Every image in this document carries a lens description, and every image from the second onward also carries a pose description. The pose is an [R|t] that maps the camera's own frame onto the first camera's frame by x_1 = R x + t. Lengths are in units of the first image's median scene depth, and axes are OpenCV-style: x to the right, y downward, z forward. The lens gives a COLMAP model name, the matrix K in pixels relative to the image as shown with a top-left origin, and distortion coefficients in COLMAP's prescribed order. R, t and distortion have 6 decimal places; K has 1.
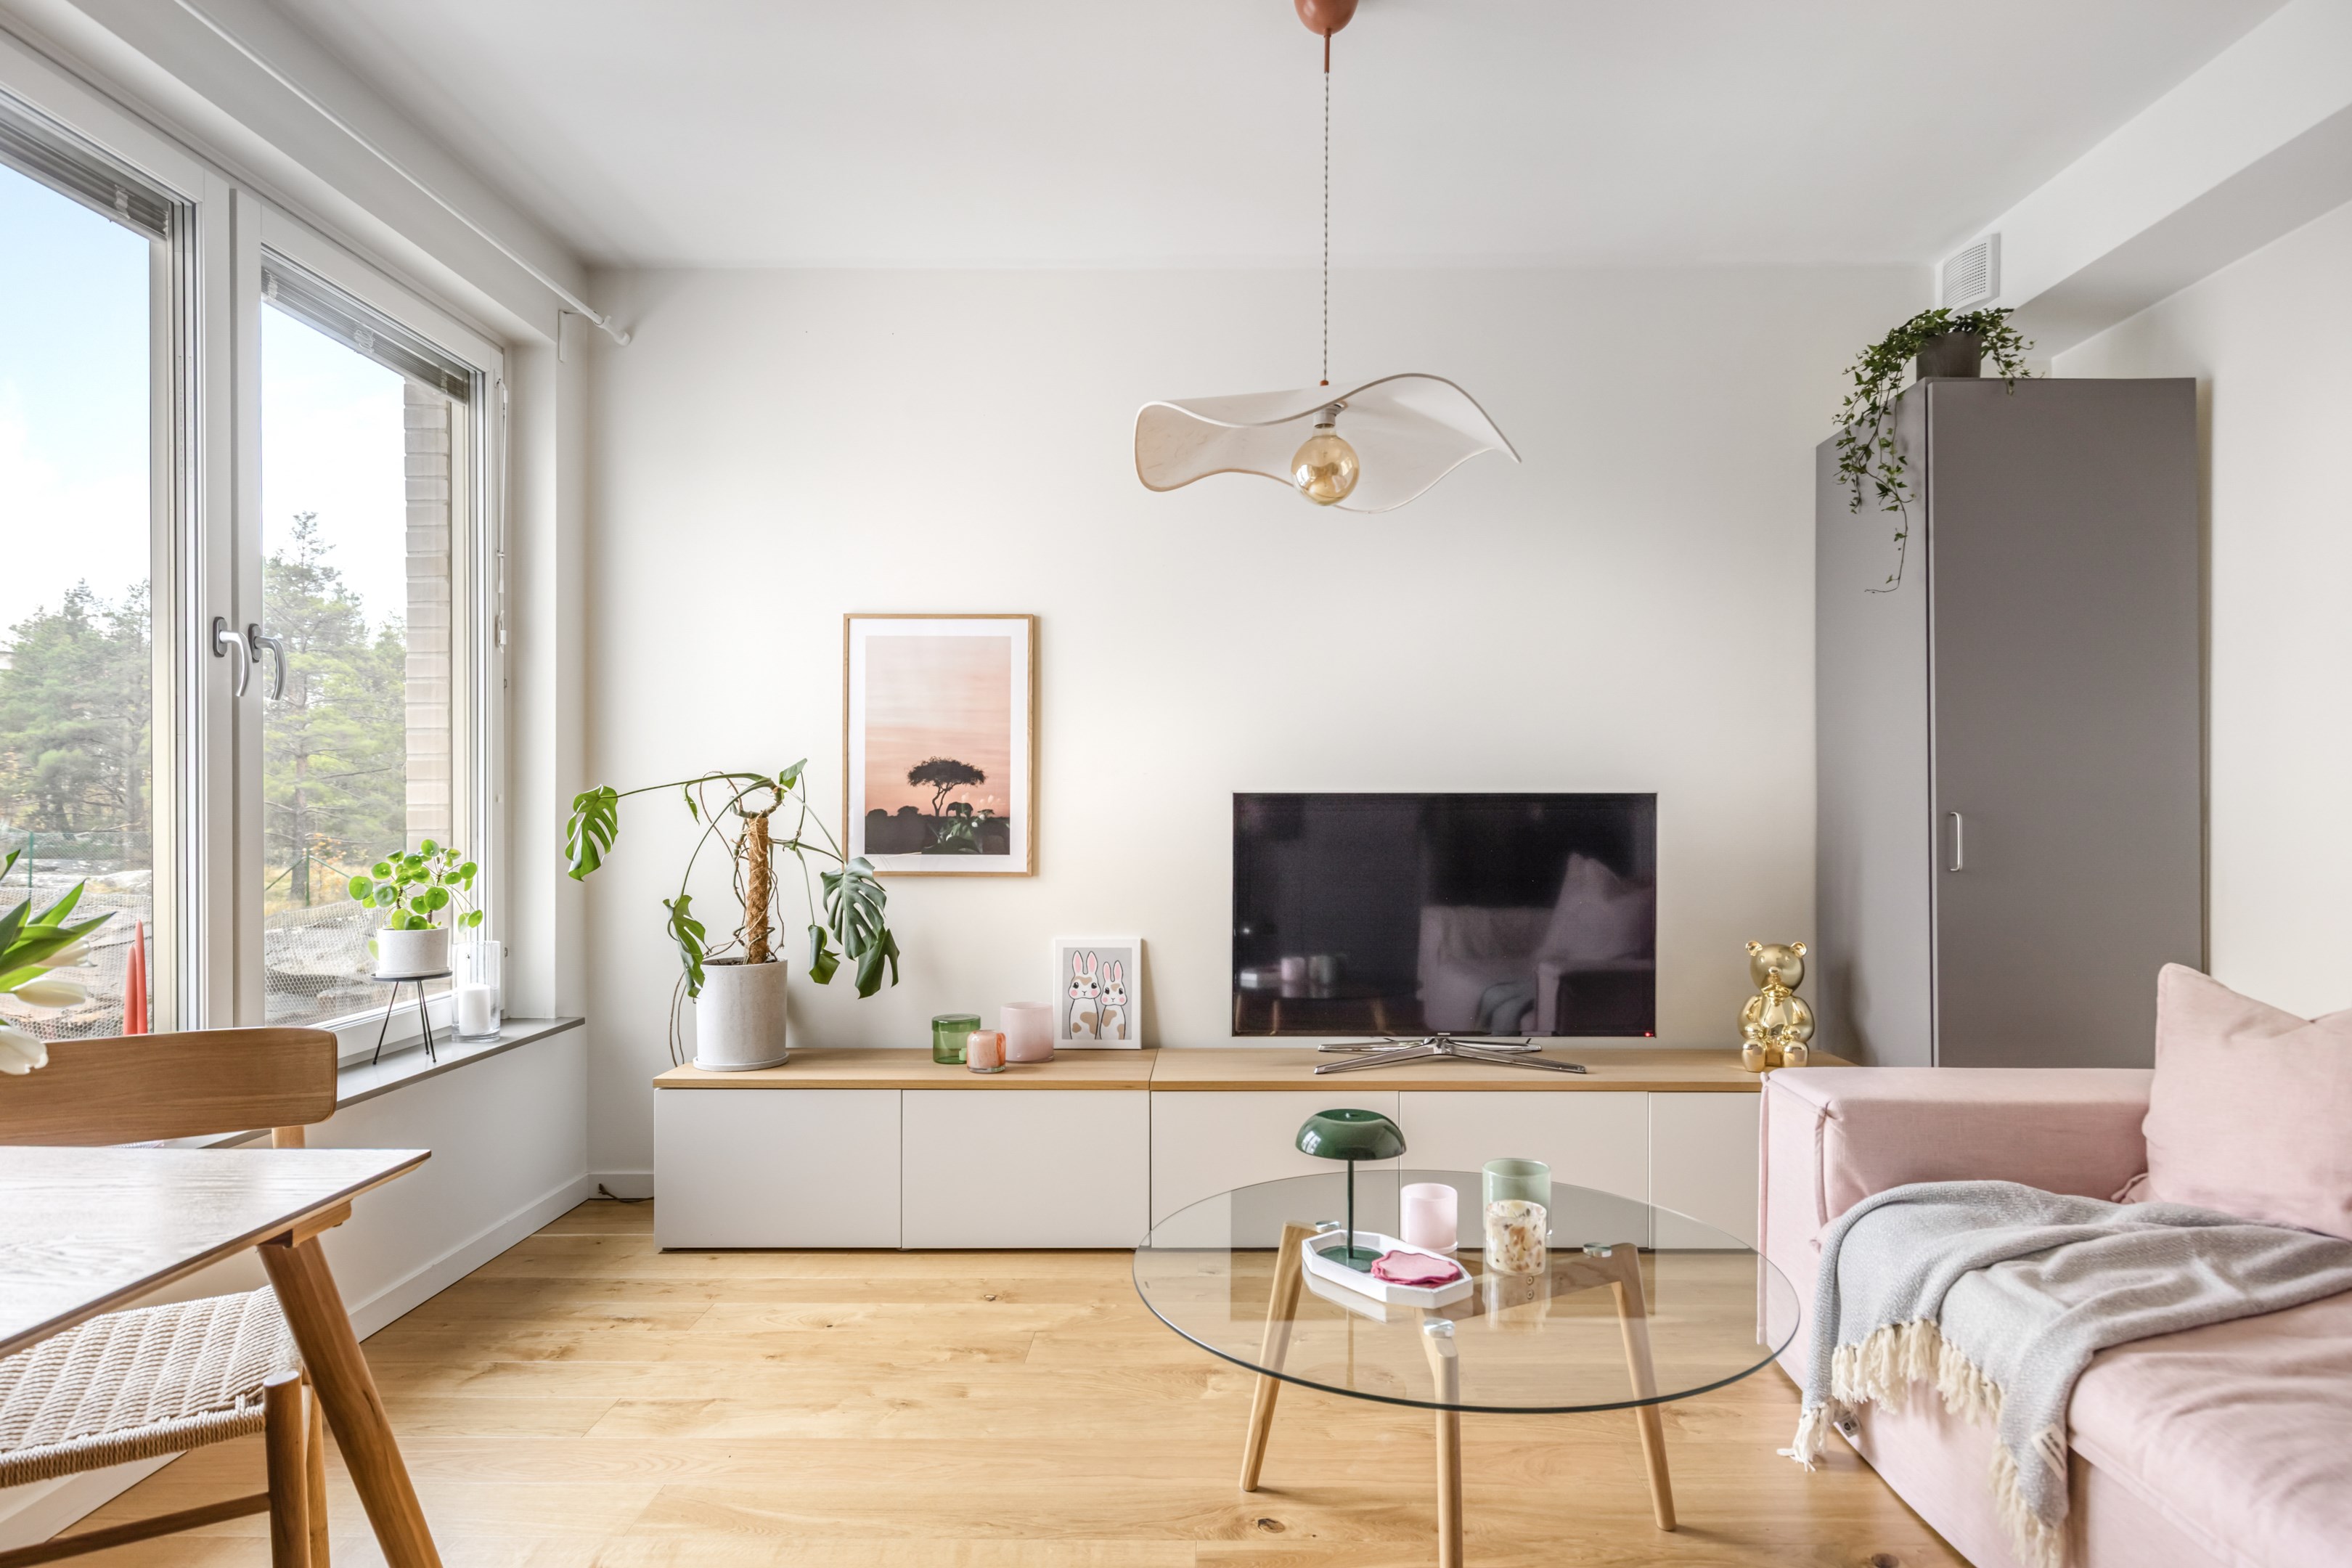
lens RADIAL K [[1314.7, 0, 1211.0], [0, 1314.7, 808.7], [0, 0, 1]] dist [0.009532, -0.003871]
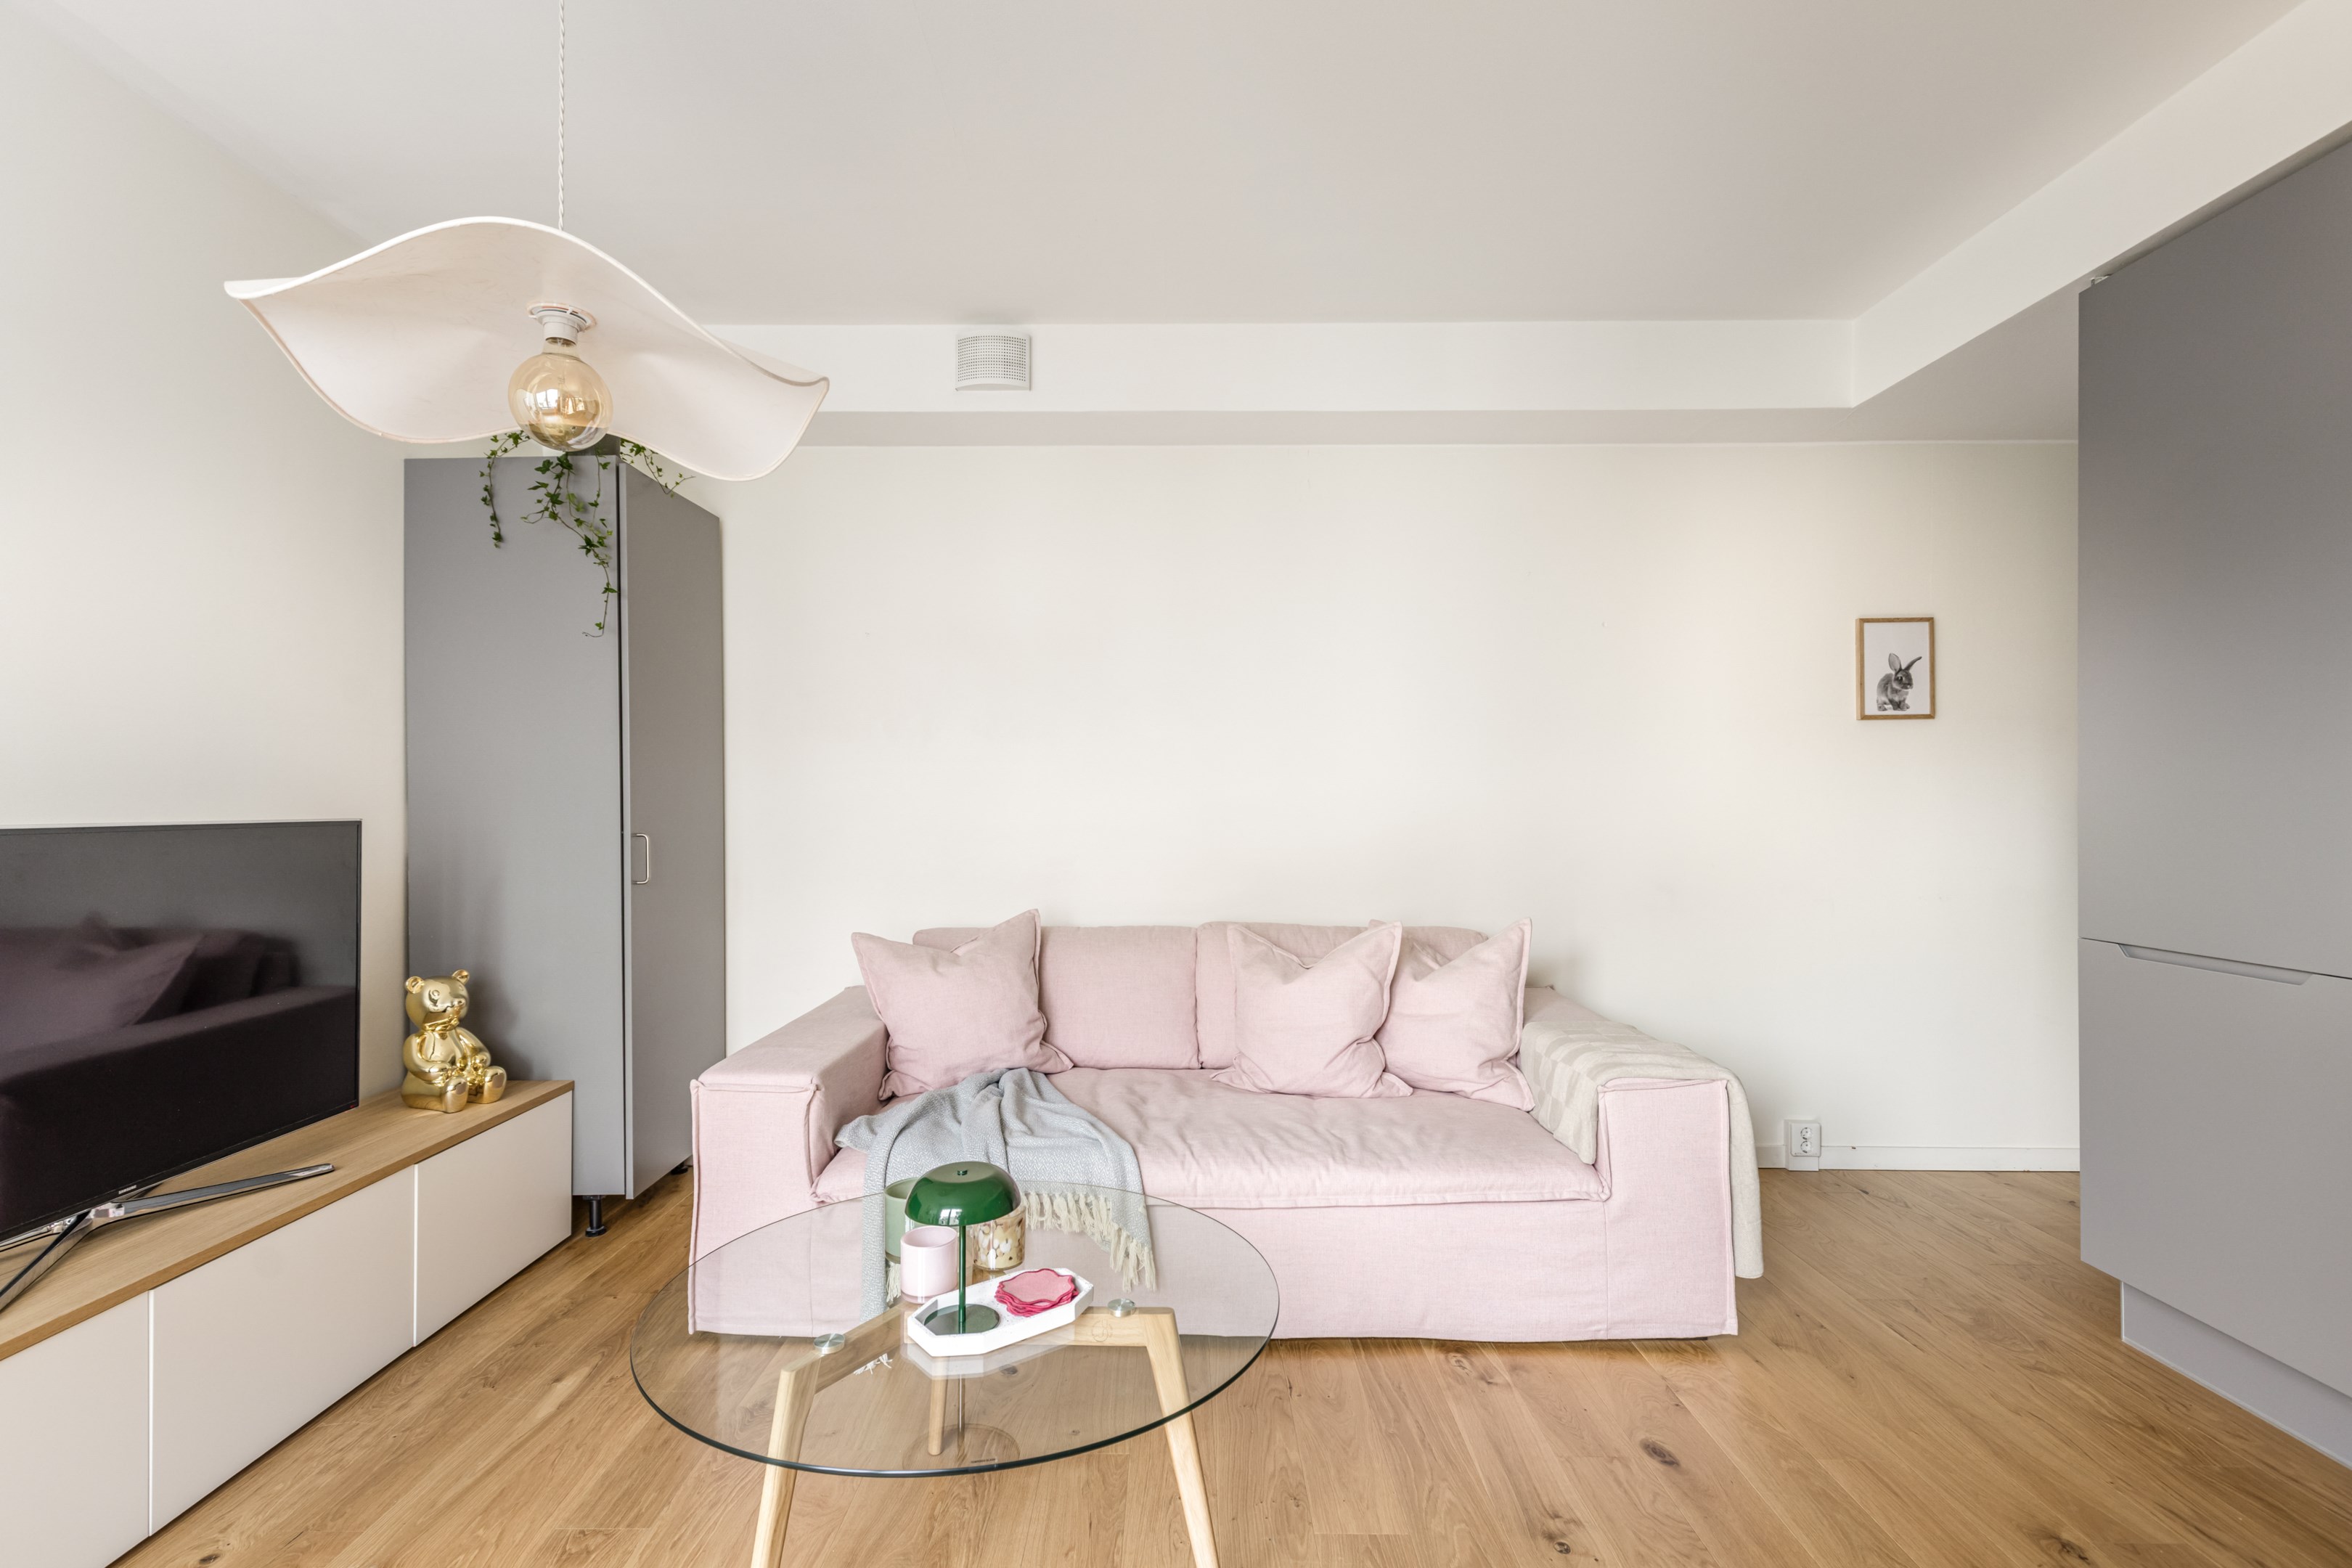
lens RADIAL K [[1110.1, 0, 1167.1], [0, 1110.1, 790.4], [0, 0, 1]] dist [0.015388, -0.003922]
pose [[0.002045, 0.011145, 0.999936, -0.436582], [0.007709, 0.999908, -0.011161, -0.022101], [-0.999968, 0.007732, 0.001959, 0.526825]]
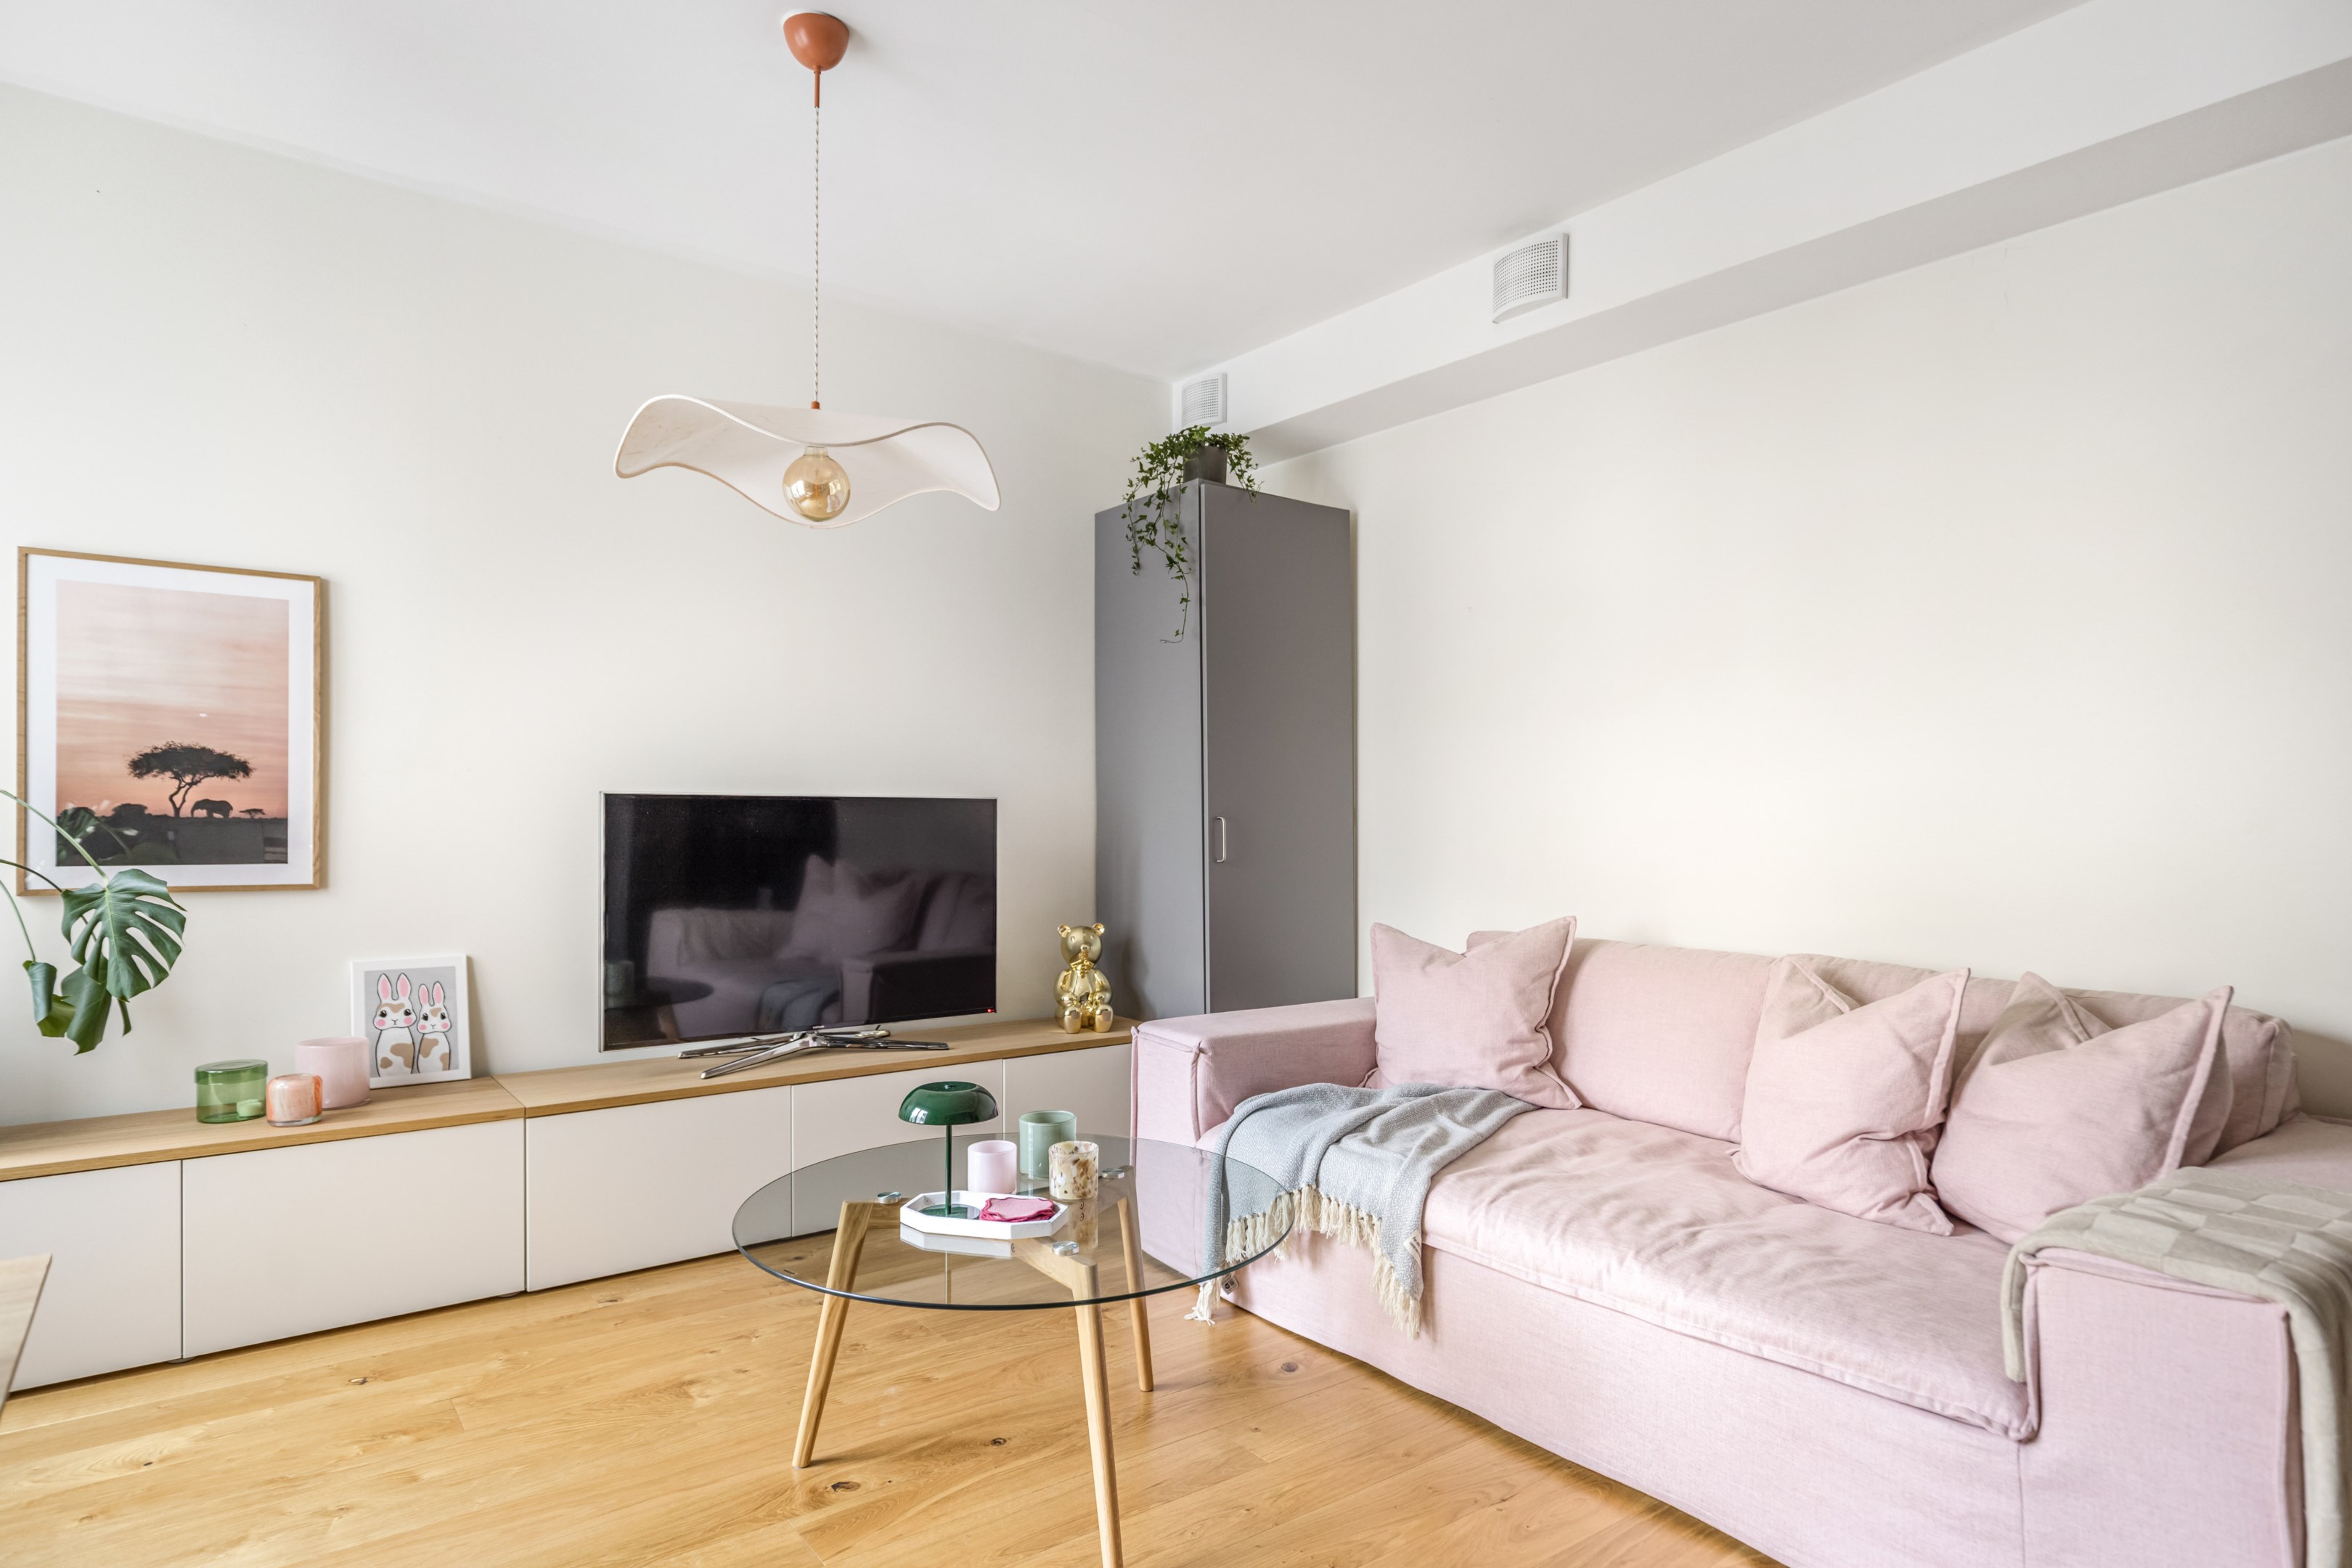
lens RADIAL K [[1314.7, 0, 1184.8], [0, 1314.7, 810.5], [0, 0, 1]] dist [0.009532, -0.003871]
pose [[0.789245, 0.006866, 0.614040, -0.263710], [-0.007126, 0.999973, -0.002021, -0.000875], [-0.614037, -0.002781, 0.789272, -0.004118]]
